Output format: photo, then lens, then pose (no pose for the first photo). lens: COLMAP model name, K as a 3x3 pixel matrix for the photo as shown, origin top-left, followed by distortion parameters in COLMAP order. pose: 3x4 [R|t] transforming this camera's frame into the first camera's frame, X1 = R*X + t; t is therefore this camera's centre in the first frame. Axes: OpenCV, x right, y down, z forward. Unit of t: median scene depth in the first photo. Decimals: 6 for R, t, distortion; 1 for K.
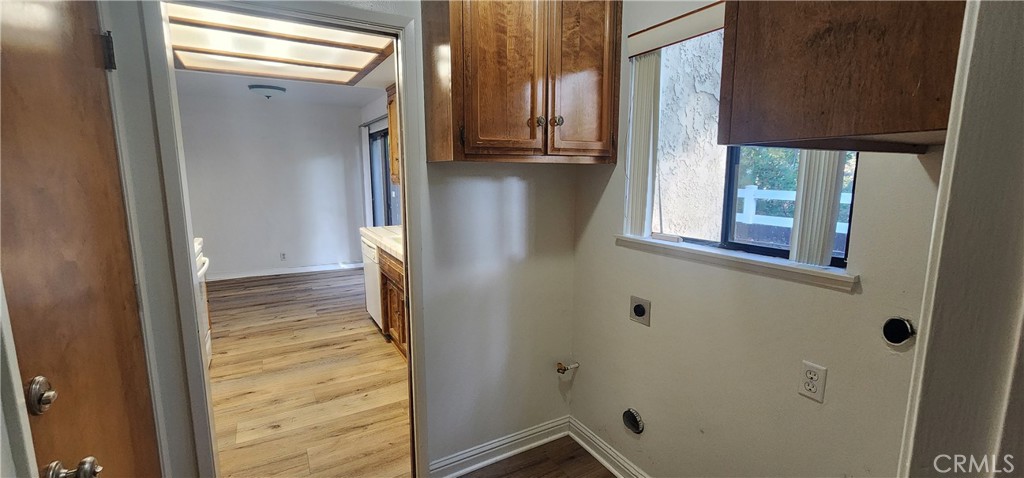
lens RADIAL K [[422.6, 0, 511.8], [0, 422.6, 236.6], [0, 0, 1]] dist [0.001475, 0.000039]
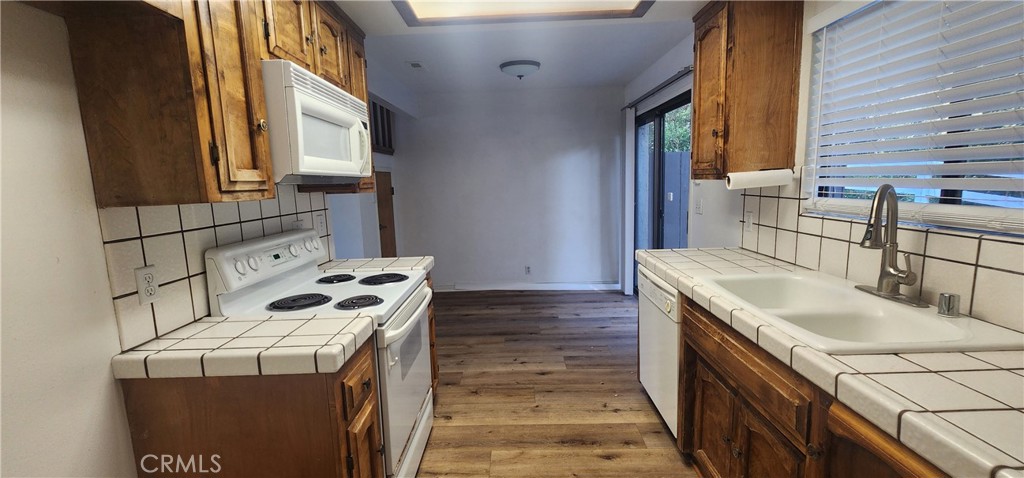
lens RADIAL K [[422.6, 0, 512.1], [0, 422.6, 239.3], [0, 0, 1]] dist [0.001475, 0.000039]
pose [[0.857569, 0.042943, -0.512573, -0.189323], [-0.043974, 0.998981, 0.010123, -0.033690], [0.512485, 0.013859, 0.858584, 0.353543]]
